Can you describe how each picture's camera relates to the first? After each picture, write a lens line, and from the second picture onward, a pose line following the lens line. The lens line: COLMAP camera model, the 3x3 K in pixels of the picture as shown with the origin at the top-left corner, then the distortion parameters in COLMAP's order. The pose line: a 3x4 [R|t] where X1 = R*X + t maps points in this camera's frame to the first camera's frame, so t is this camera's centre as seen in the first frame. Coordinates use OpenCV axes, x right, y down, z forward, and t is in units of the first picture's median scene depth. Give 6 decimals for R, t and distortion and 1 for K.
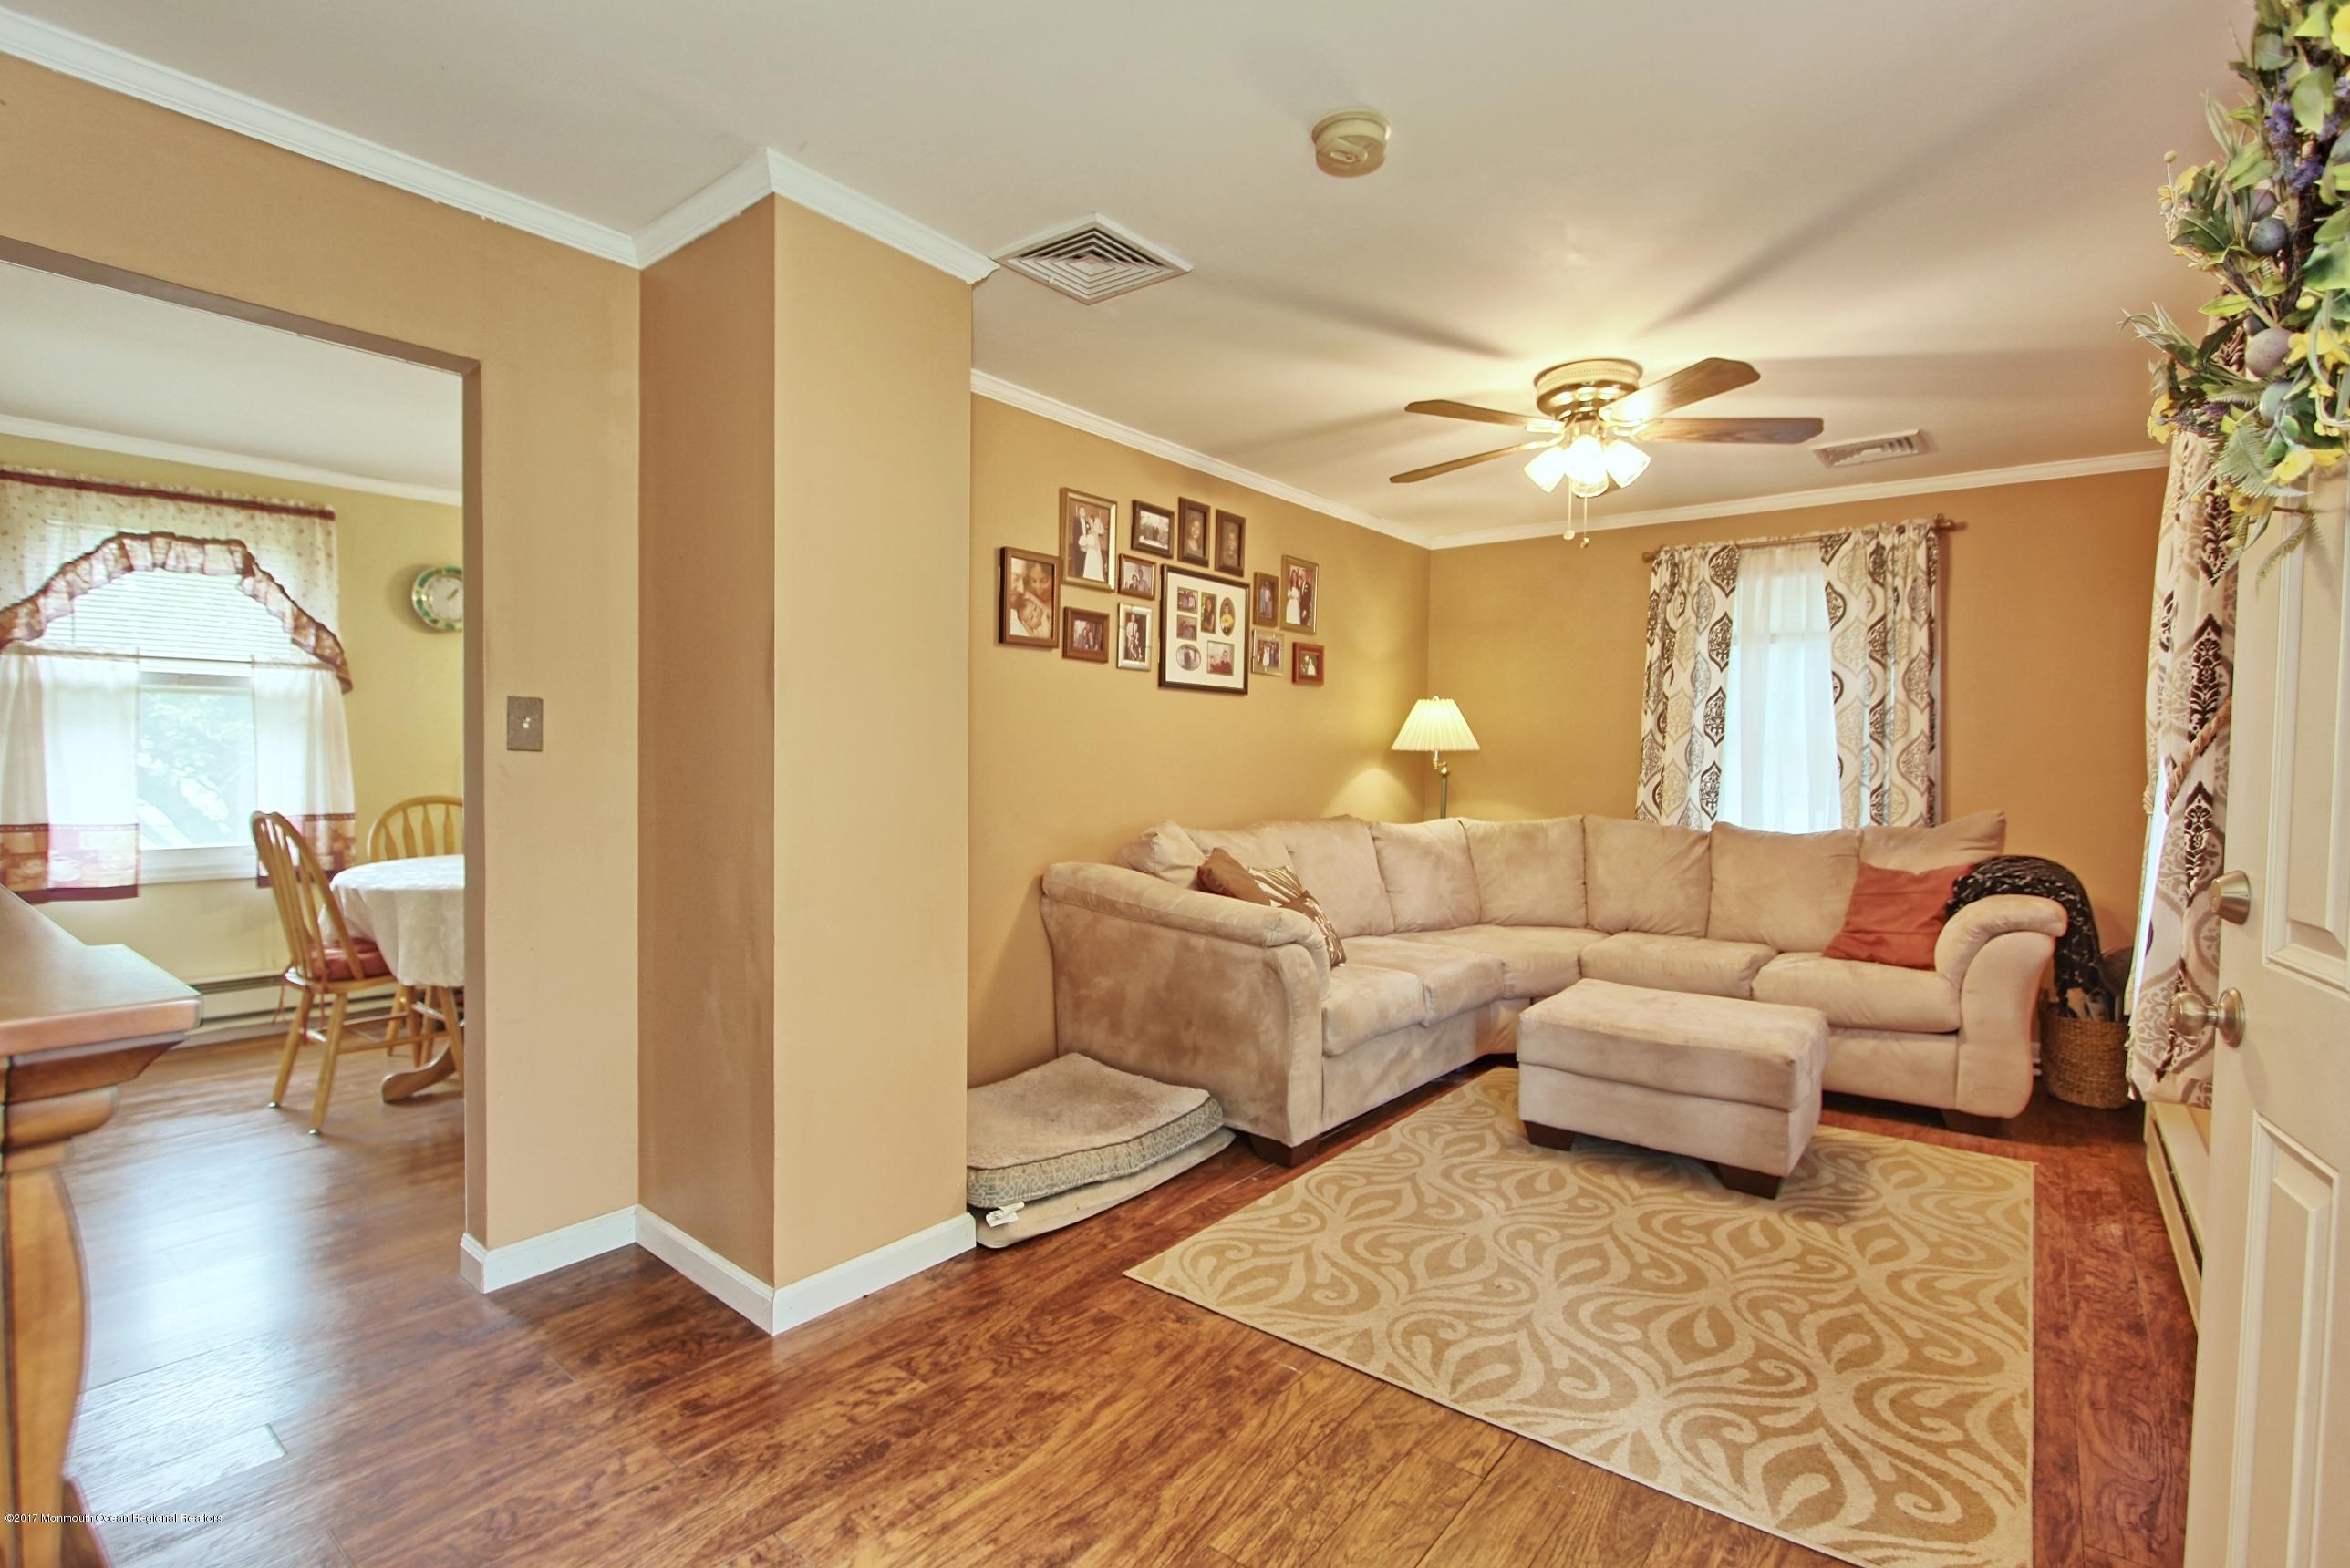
lens RADIAL K [[1089.7, 0, 1168.2], [0, 1089.7, 787.2], [0, 0, 1]] dist [-0.022497, 0.004848]
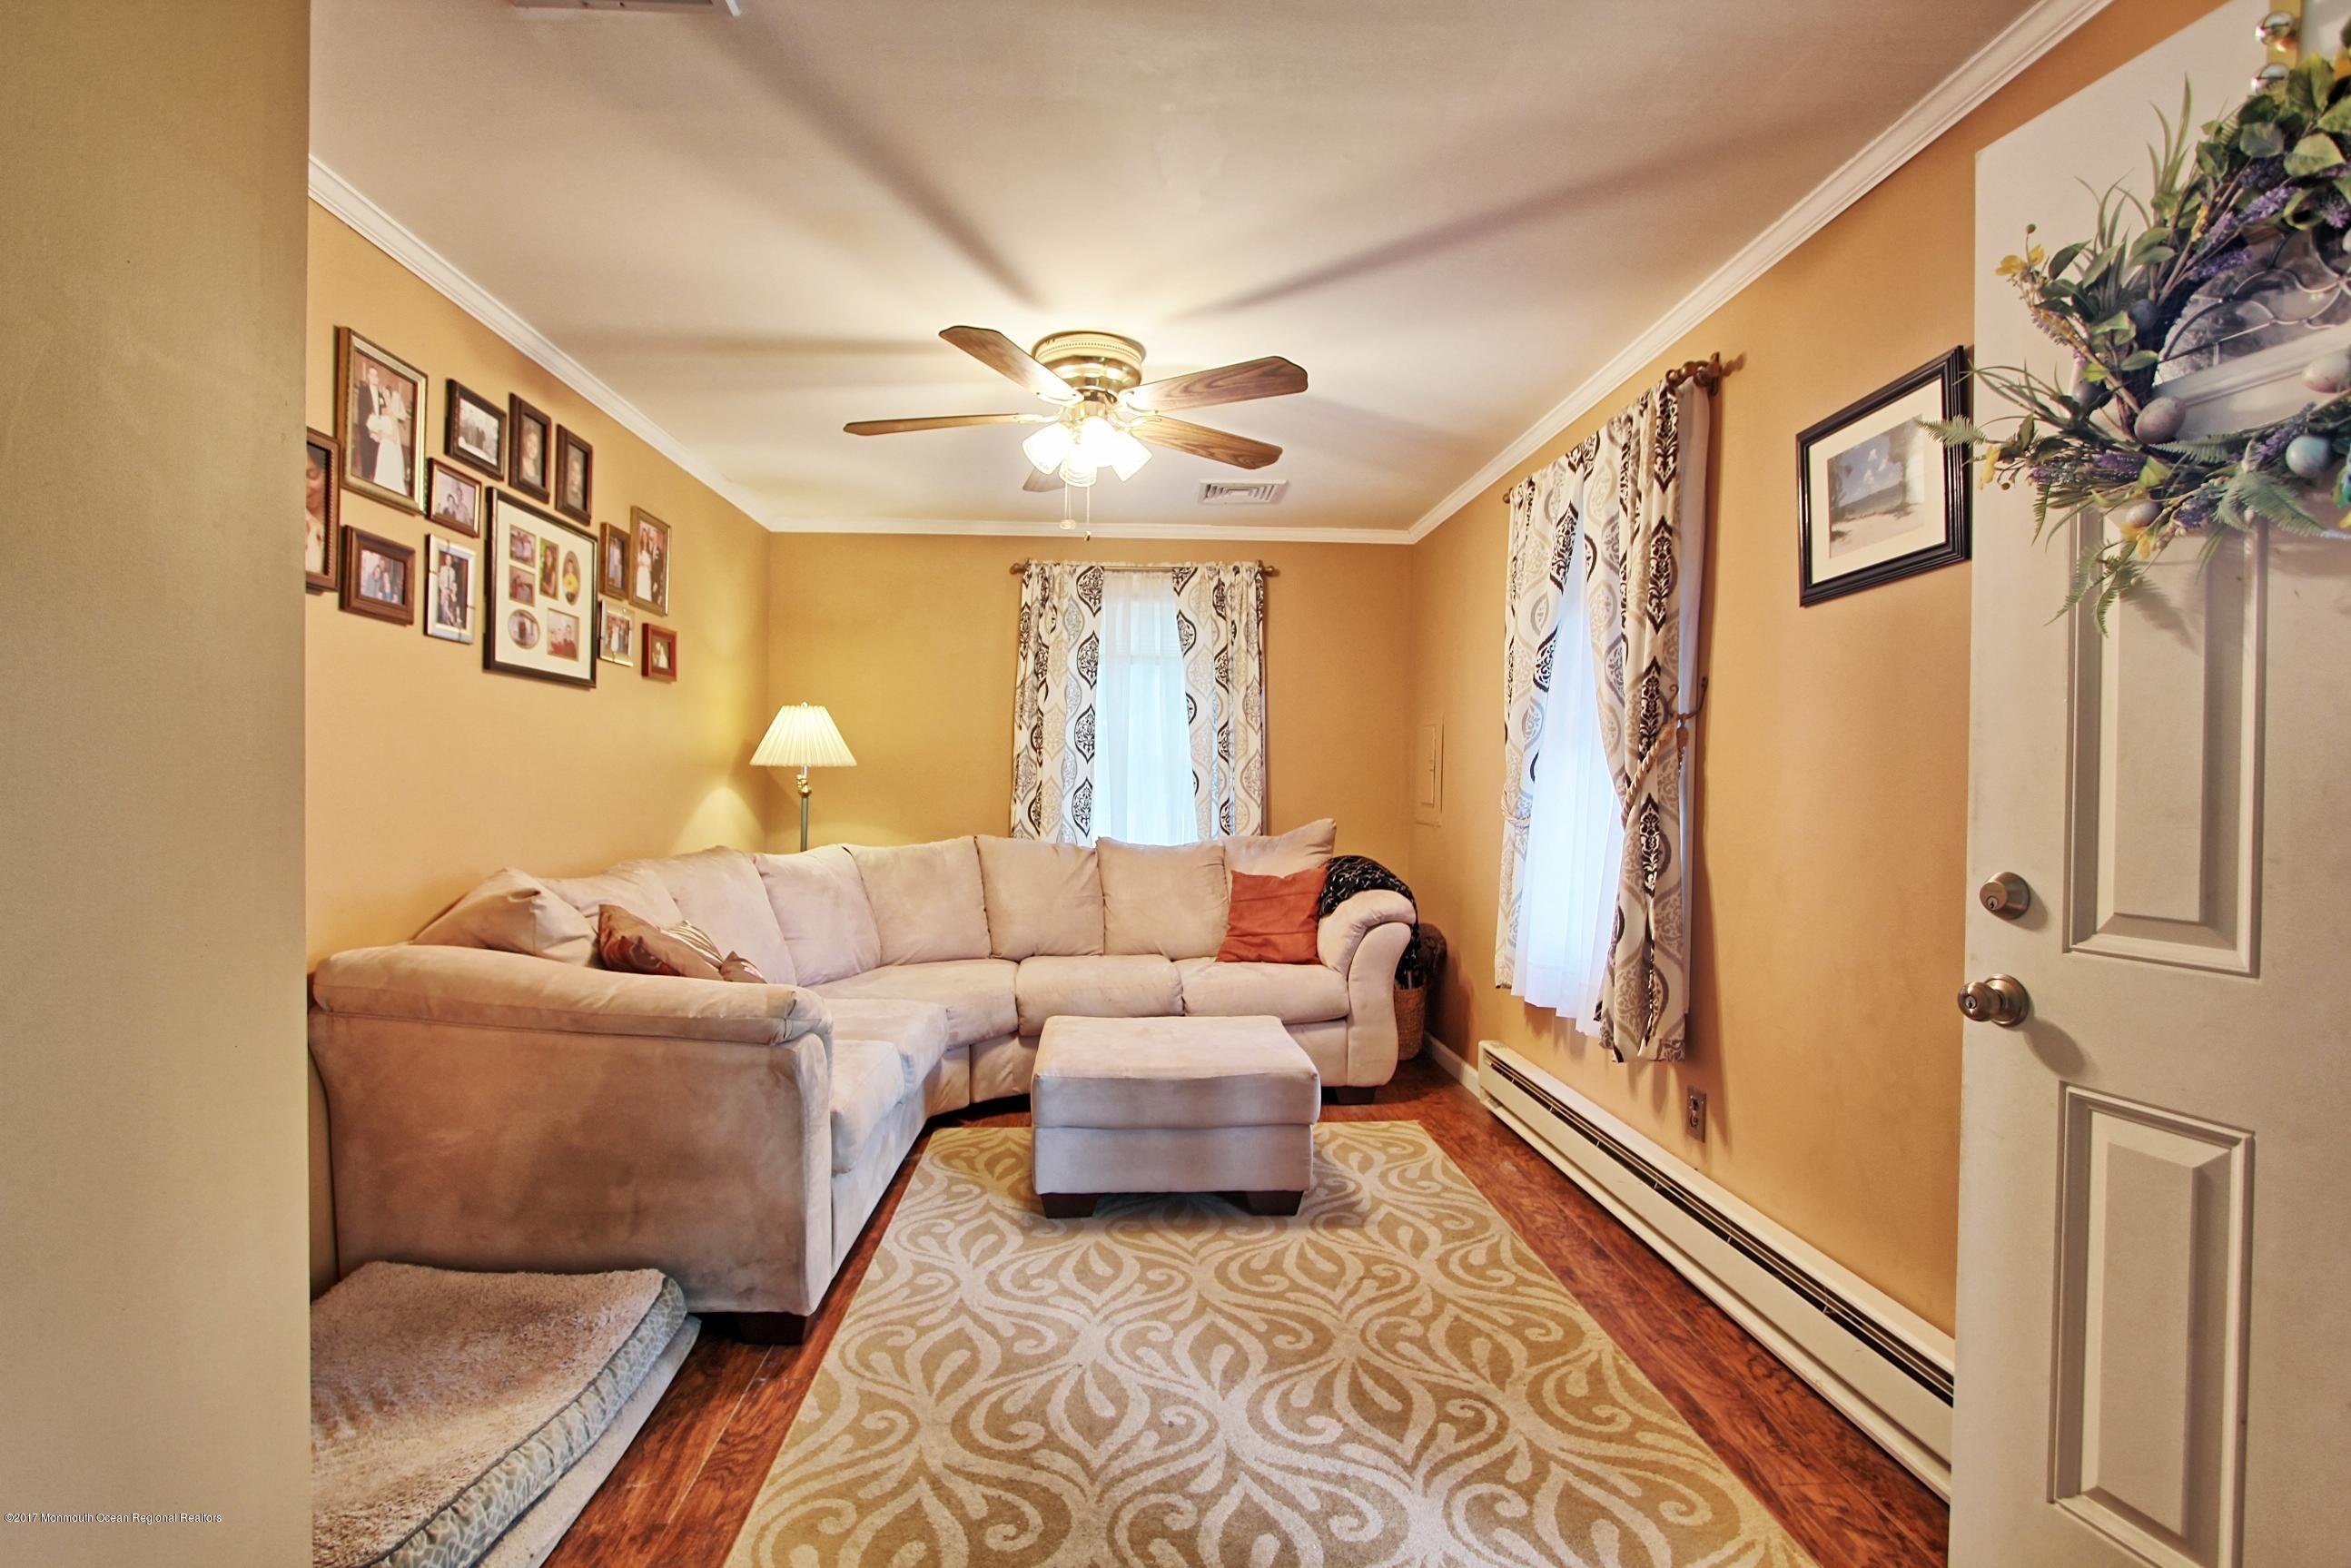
lens RADIAL K [[1085.9, 0, 1164.3], [0, 1085.9, 790.9], [0, 0, 1]] dist [-0.016504, 0.002028]
pose [[0.745950, -0.011635, 0.665901, -0.158466], [0.019206, 0.999807, -0.004046, -0.007984], [-0.665725, 0.015808, 0.746030, 0.263862]]
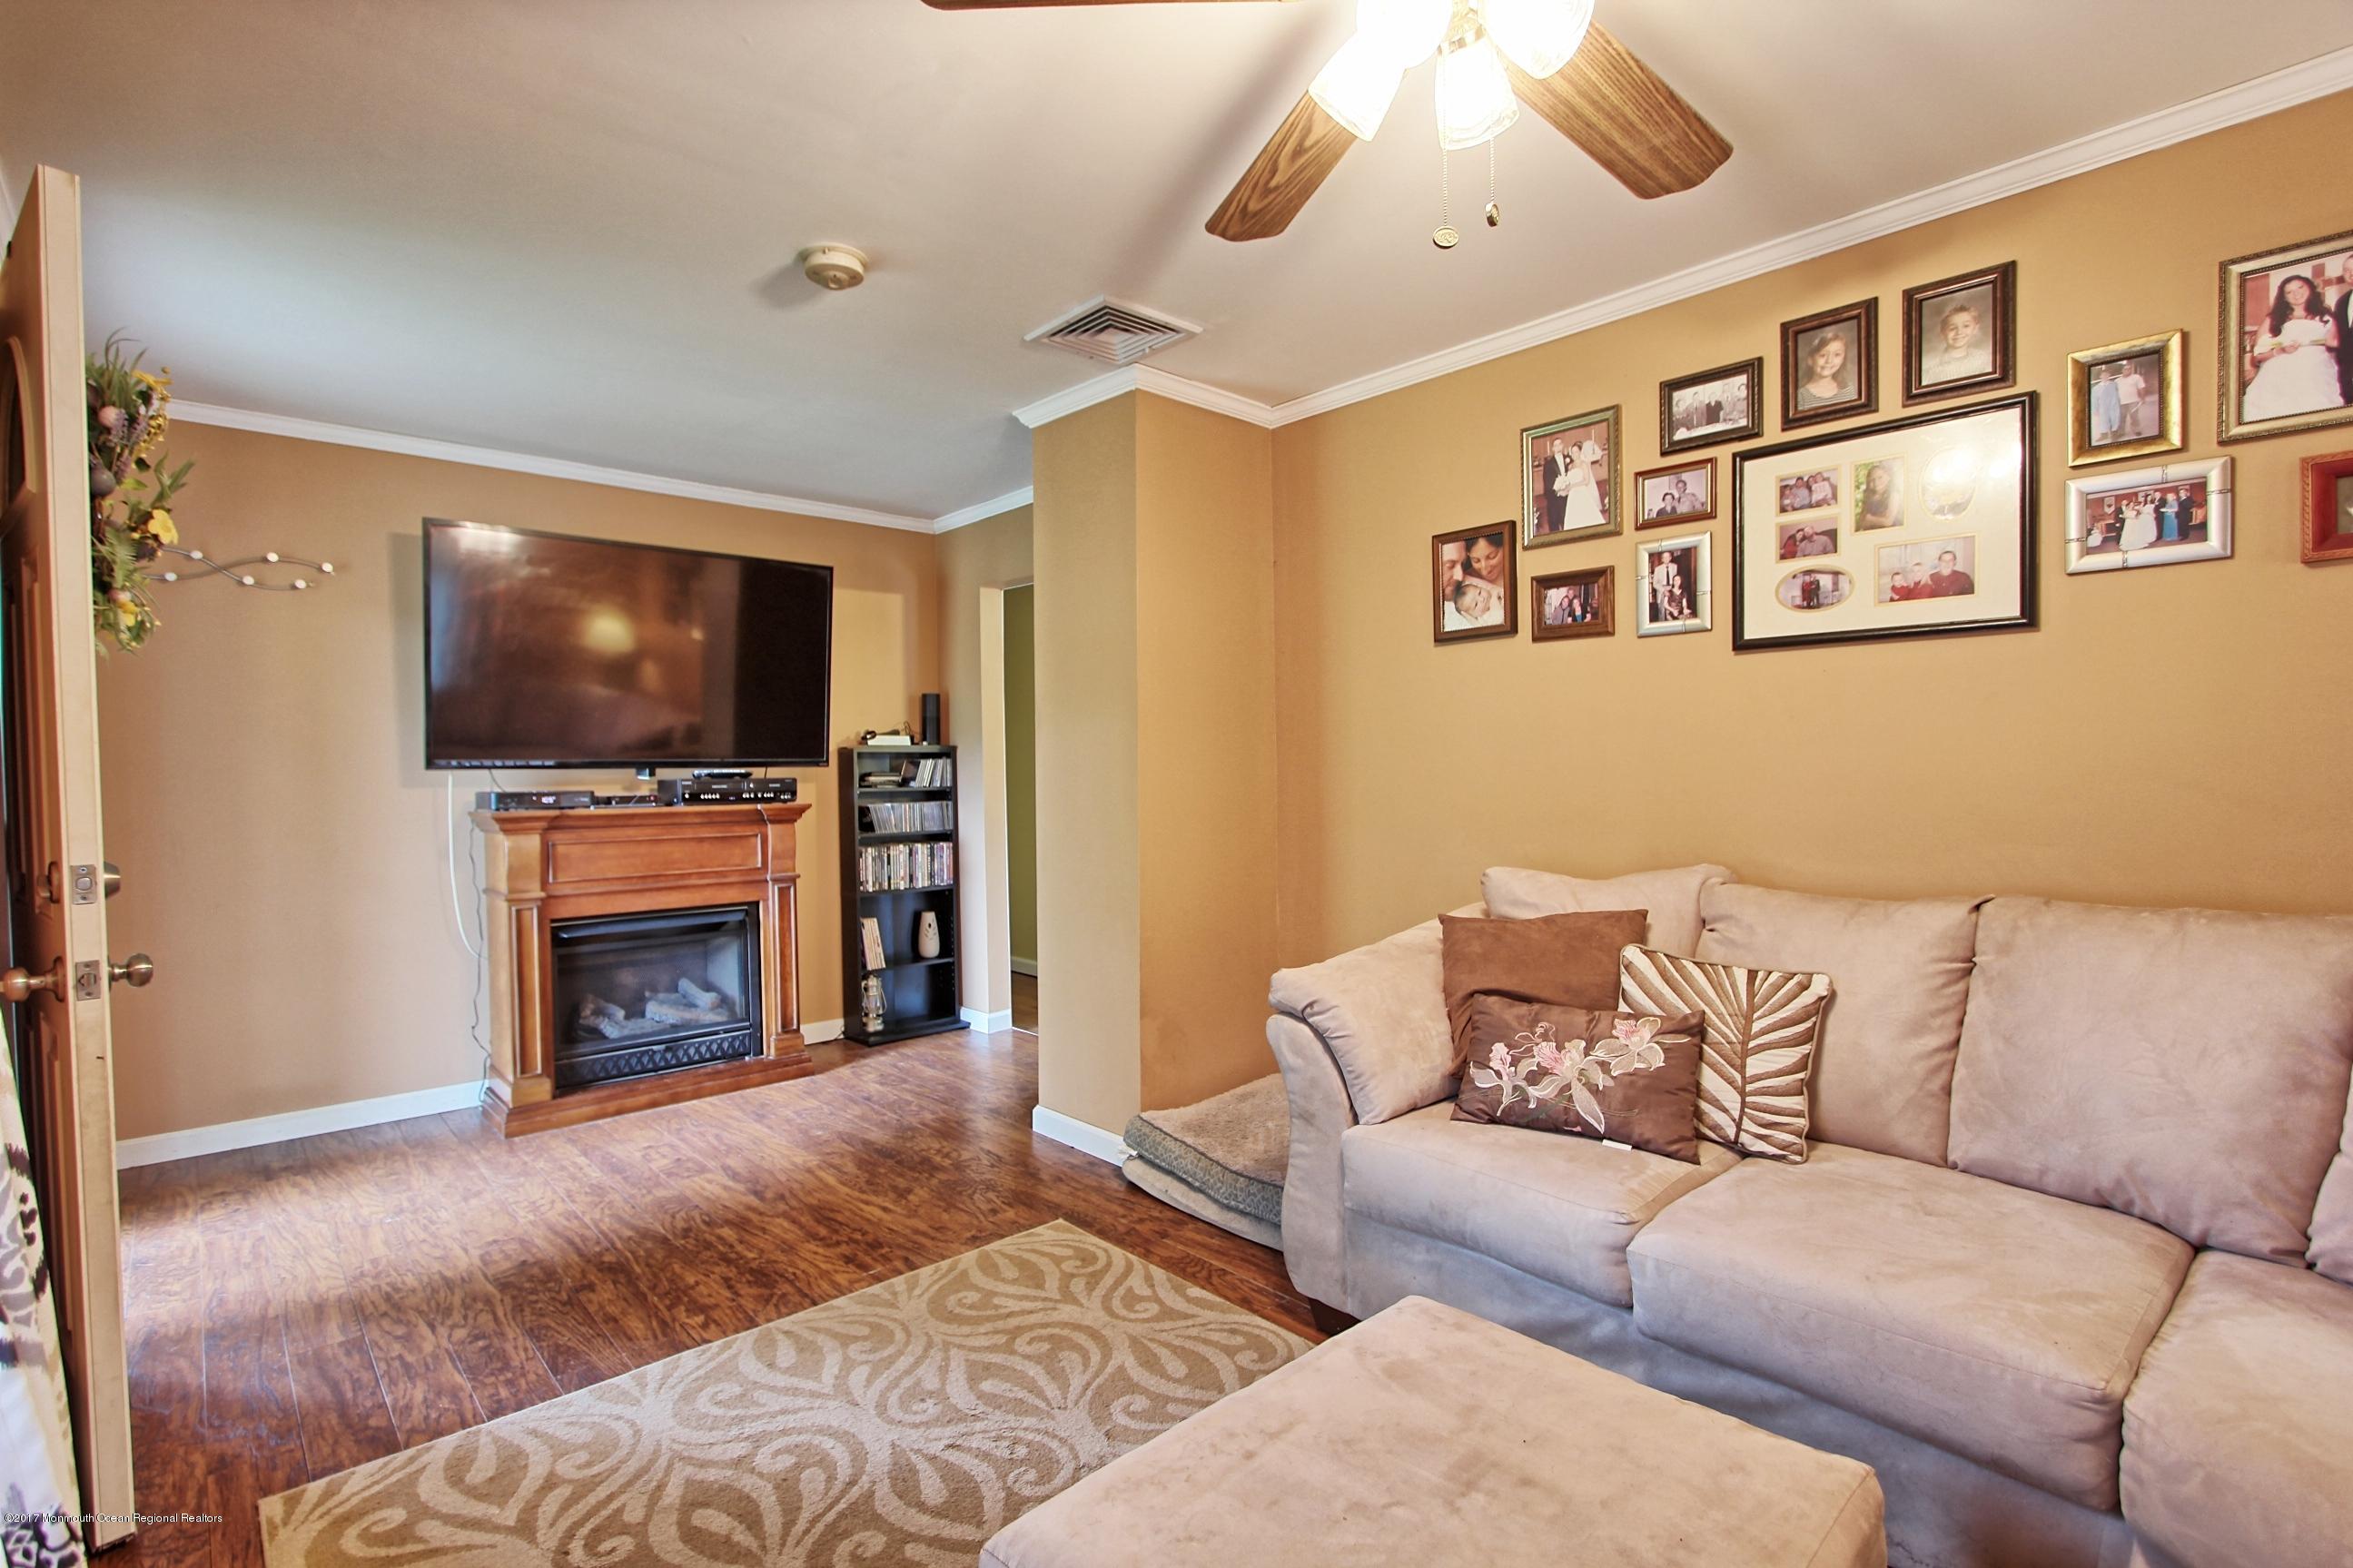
lens RADIAL K [[1080.2, 0, 1162.4], [0, 1080.2, 792.3], [0, 0, 1]] dist [-0.022455, 0.003777]
pose [[-0.153508, 0.010114, -0.988096, 0.738855], [-0.018245, 0.999748, 0.013067, -0.015403], [0.987979, 0.020034, -0.153285, 0.880512]]
